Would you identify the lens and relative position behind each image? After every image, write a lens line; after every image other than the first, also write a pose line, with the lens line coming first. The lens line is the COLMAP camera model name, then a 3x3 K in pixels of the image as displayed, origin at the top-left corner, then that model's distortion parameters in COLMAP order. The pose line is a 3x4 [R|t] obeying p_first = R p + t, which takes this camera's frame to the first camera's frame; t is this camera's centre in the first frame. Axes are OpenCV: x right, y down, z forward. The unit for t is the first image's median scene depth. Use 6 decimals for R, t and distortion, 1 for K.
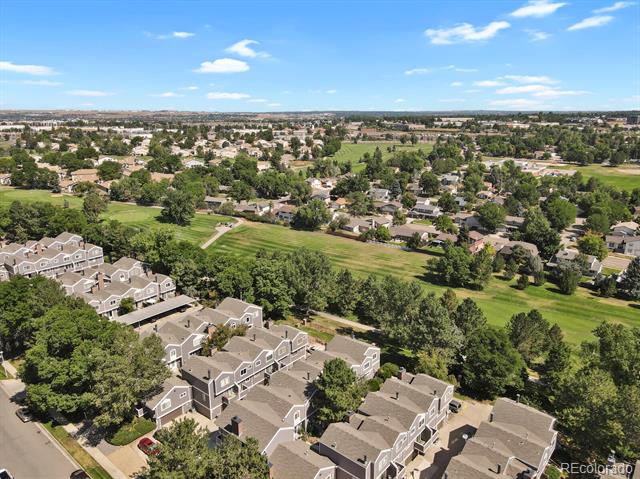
lens RADIAL K [[465.9, 0, 318.7], [0, 465.9, 238.6], [0, 0, 1]] dist [0.003373, -0.006758]
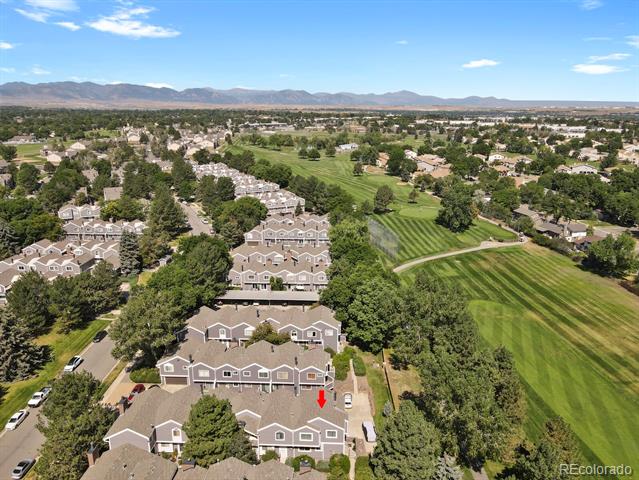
lens RADIAL K [[465.1, 0, 318.6], [0, 465.1, 240.7], [0, 0, 1]] dist [0.003373, -0.006758]
pose [[0.610093, 0.224018, -0.760002, 0.471289], [-0.215848, 0.969911, 0.112619, -0.103362], [0.762363, 0.095337, 0.640089, 0.358653]]
